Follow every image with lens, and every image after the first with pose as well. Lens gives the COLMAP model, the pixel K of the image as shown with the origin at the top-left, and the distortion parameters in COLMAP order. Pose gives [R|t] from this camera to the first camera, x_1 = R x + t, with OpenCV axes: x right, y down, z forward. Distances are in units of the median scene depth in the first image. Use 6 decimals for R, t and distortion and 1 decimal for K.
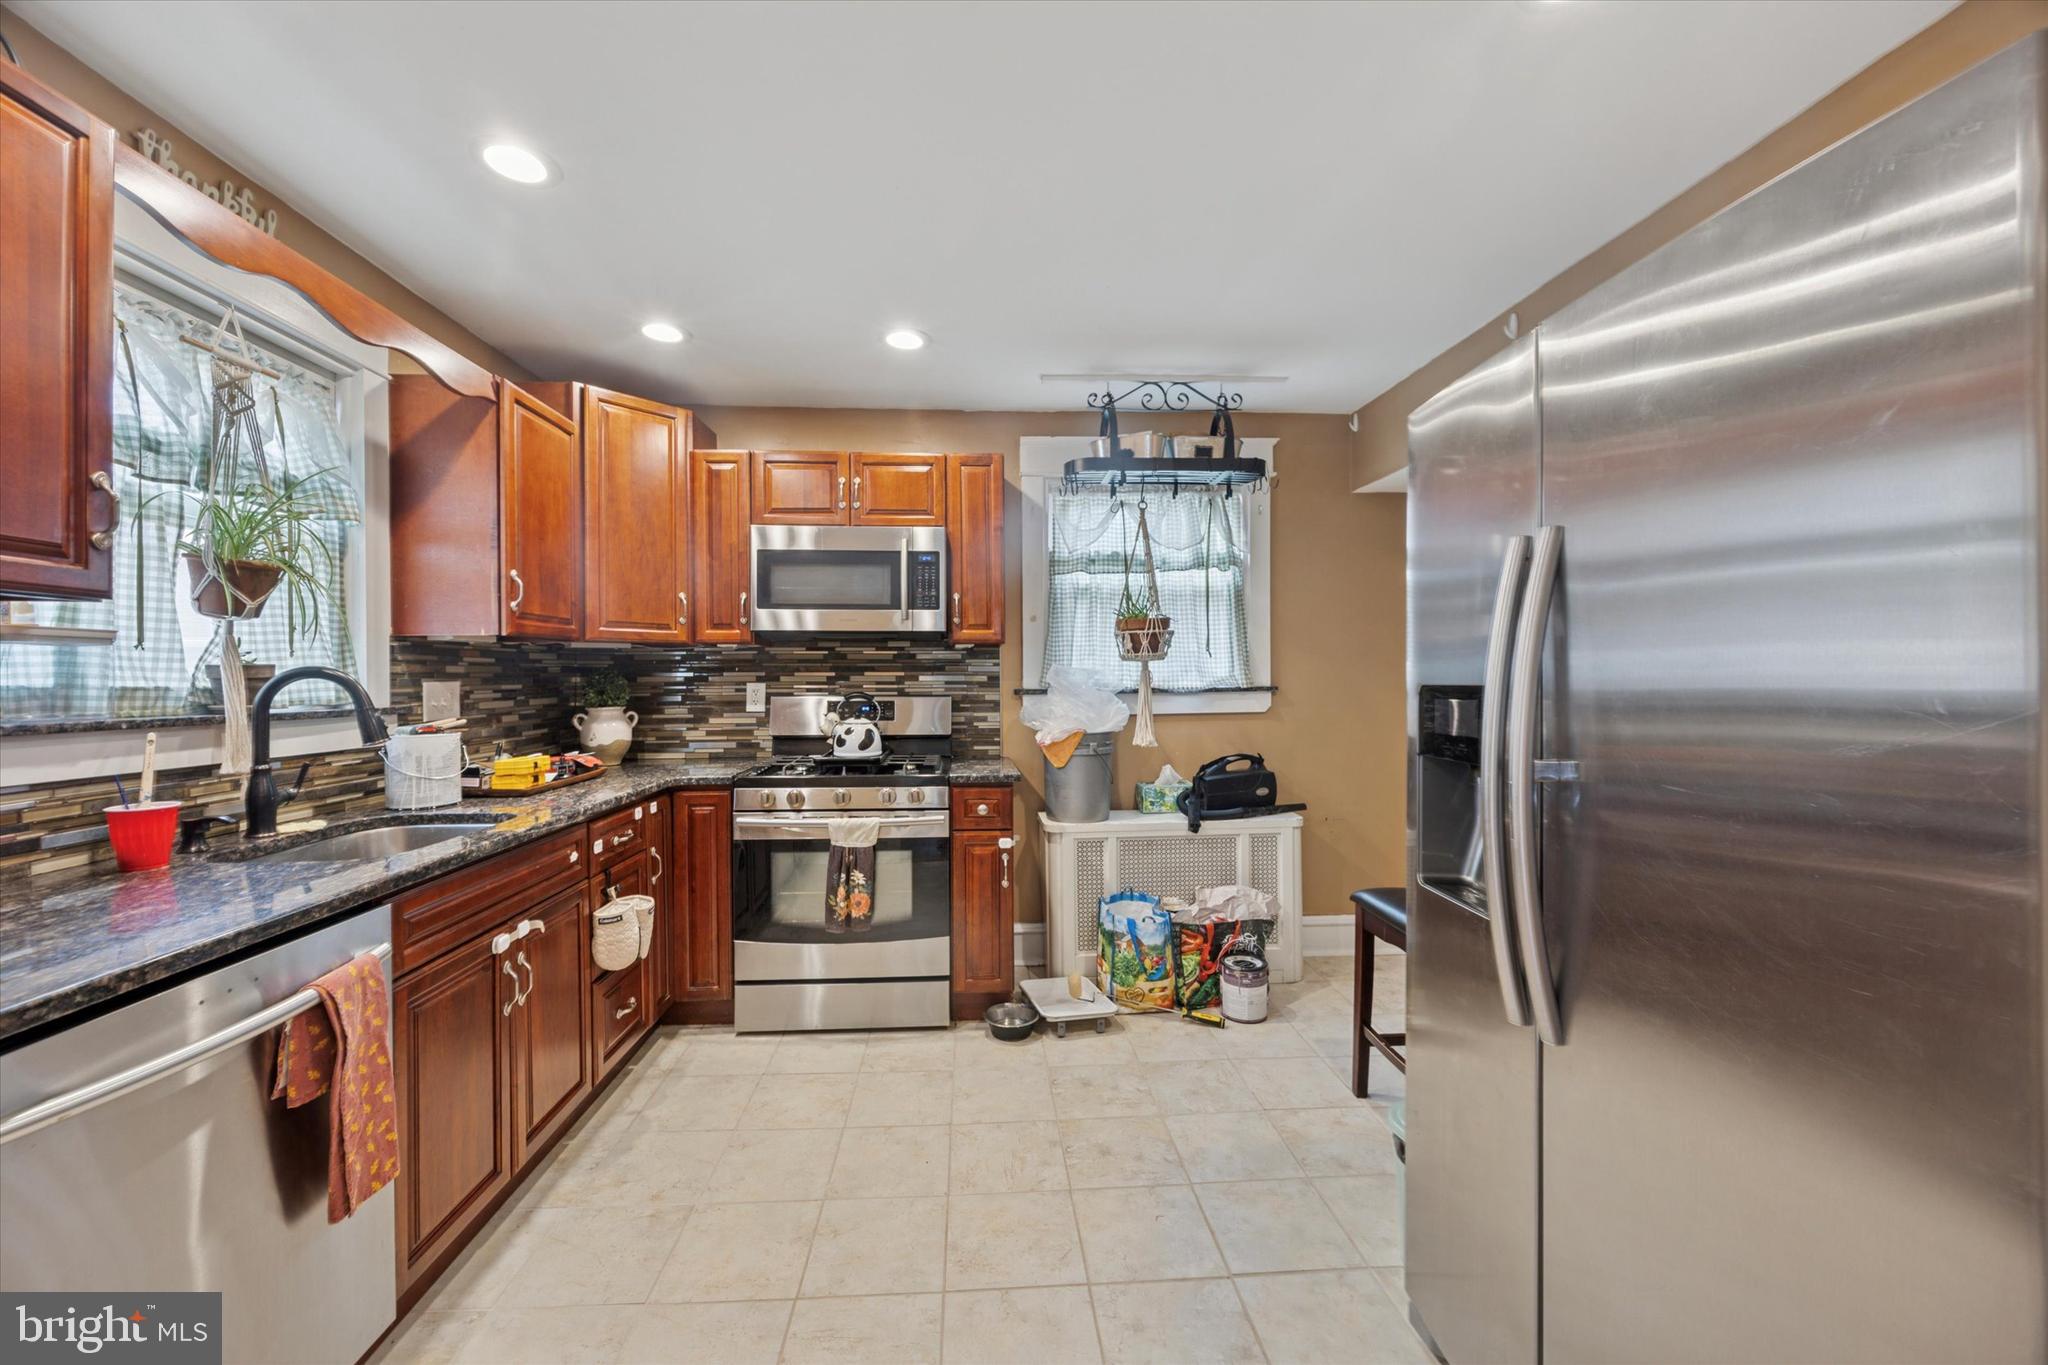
lens RADIAL K [[790.2, 0, 1017.4], [0, 790.2, 676.0], [0, 0, 1]] dist [-0.005403, 0.000093]
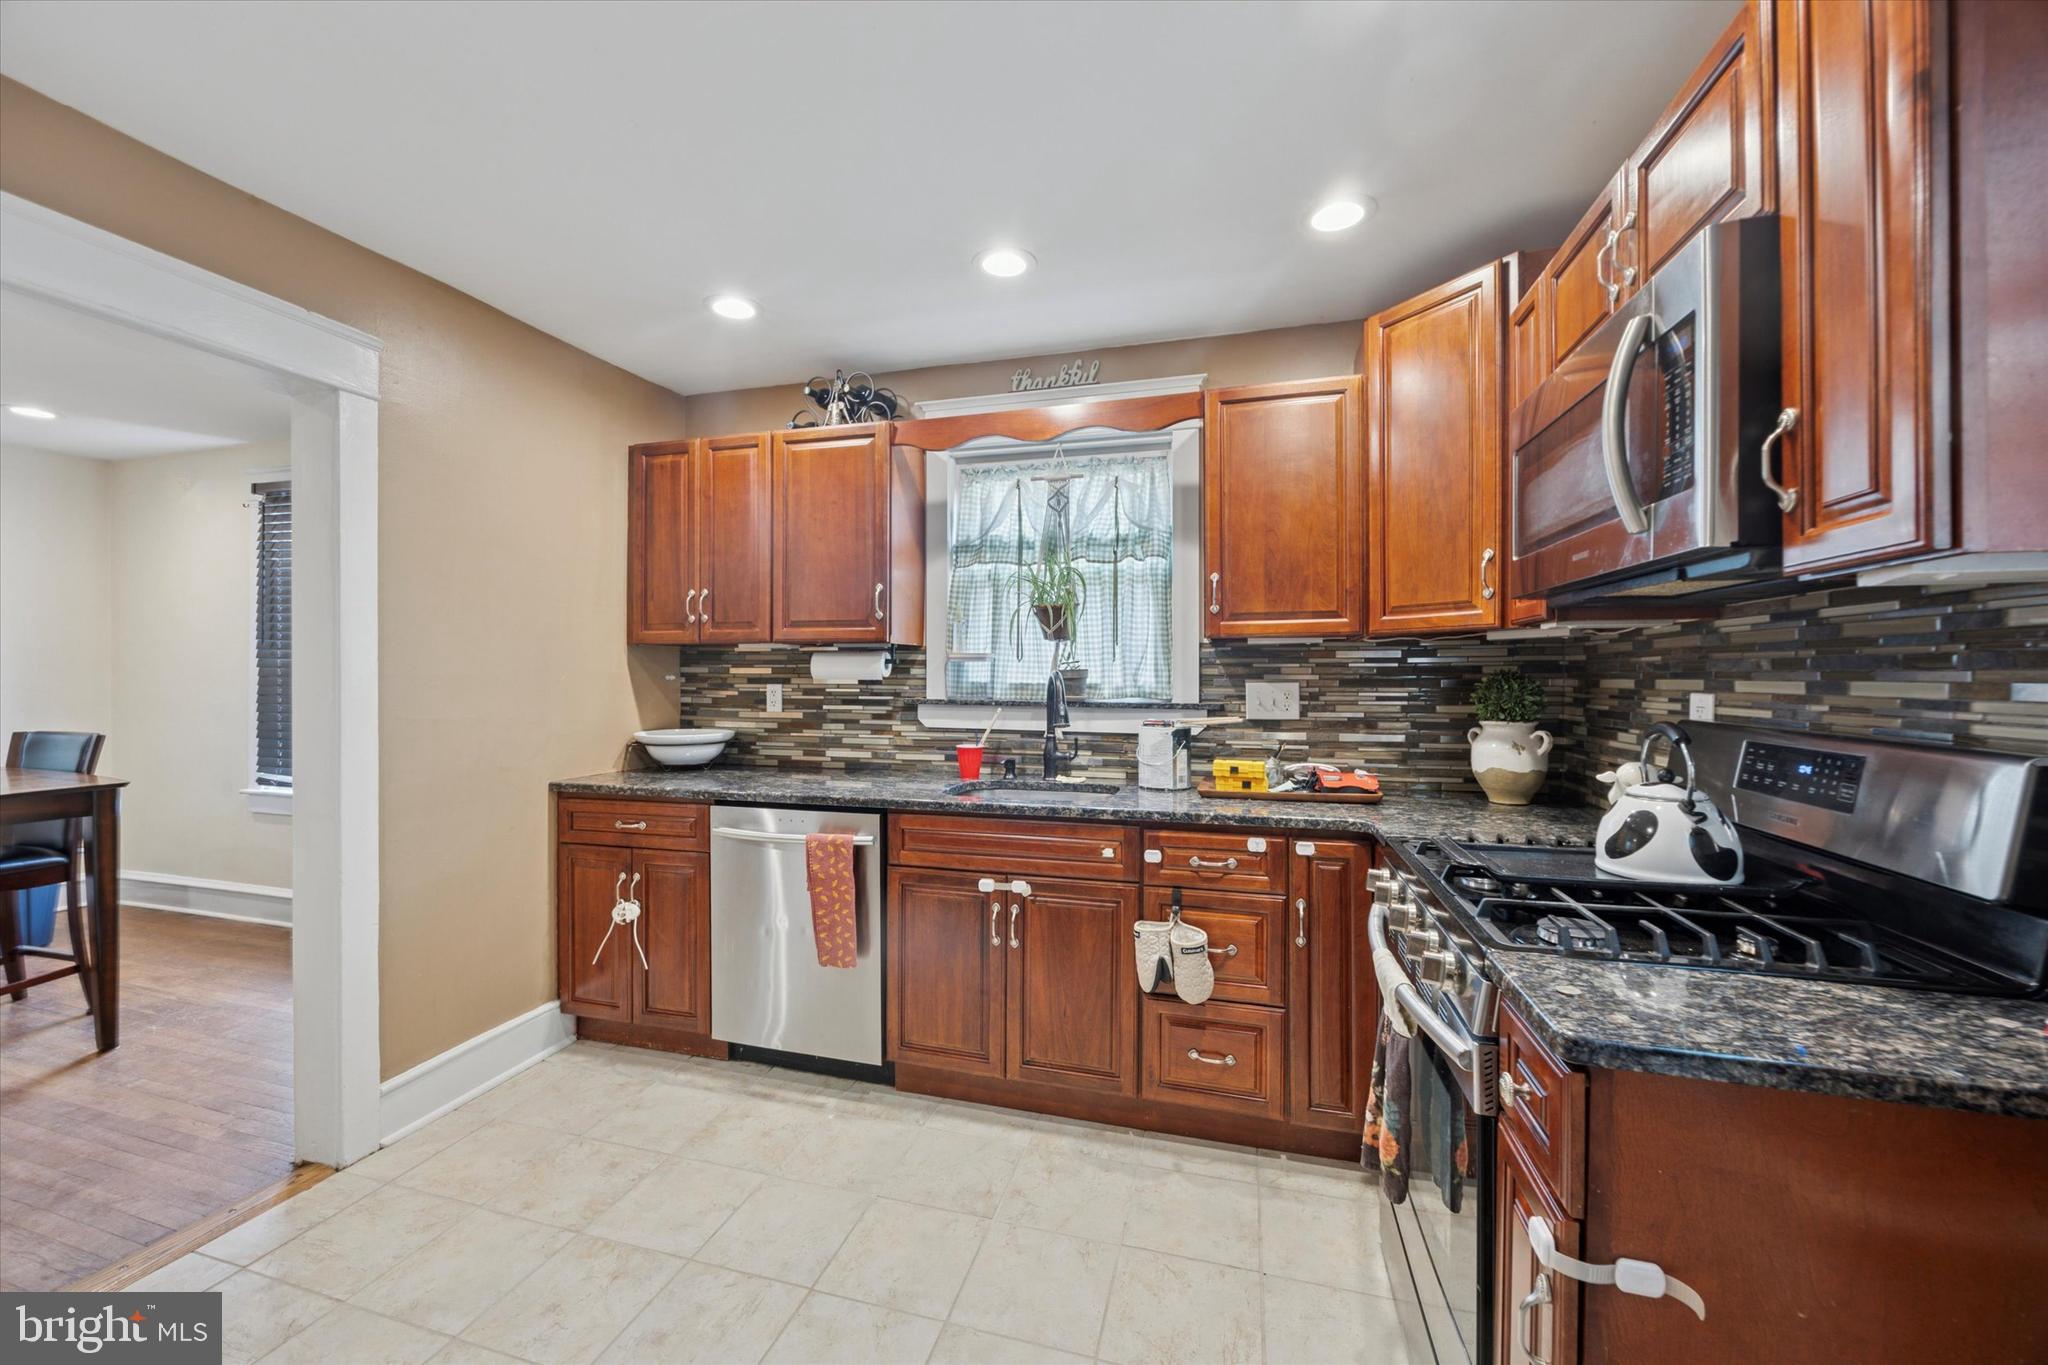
lens RADIAL K [[790.2, 0, 1010.3], [0, 790.2, 684.2], [0, 0, 1]] dist [-0.005403, 0.000093]
pose [[-0.336451, 0.011864, -0.941626, 0.396887], [-0.001200, 0.999914, 0.013027, -0.004486], [0.941700, 0.005513, -0.336408, 1.077303]]
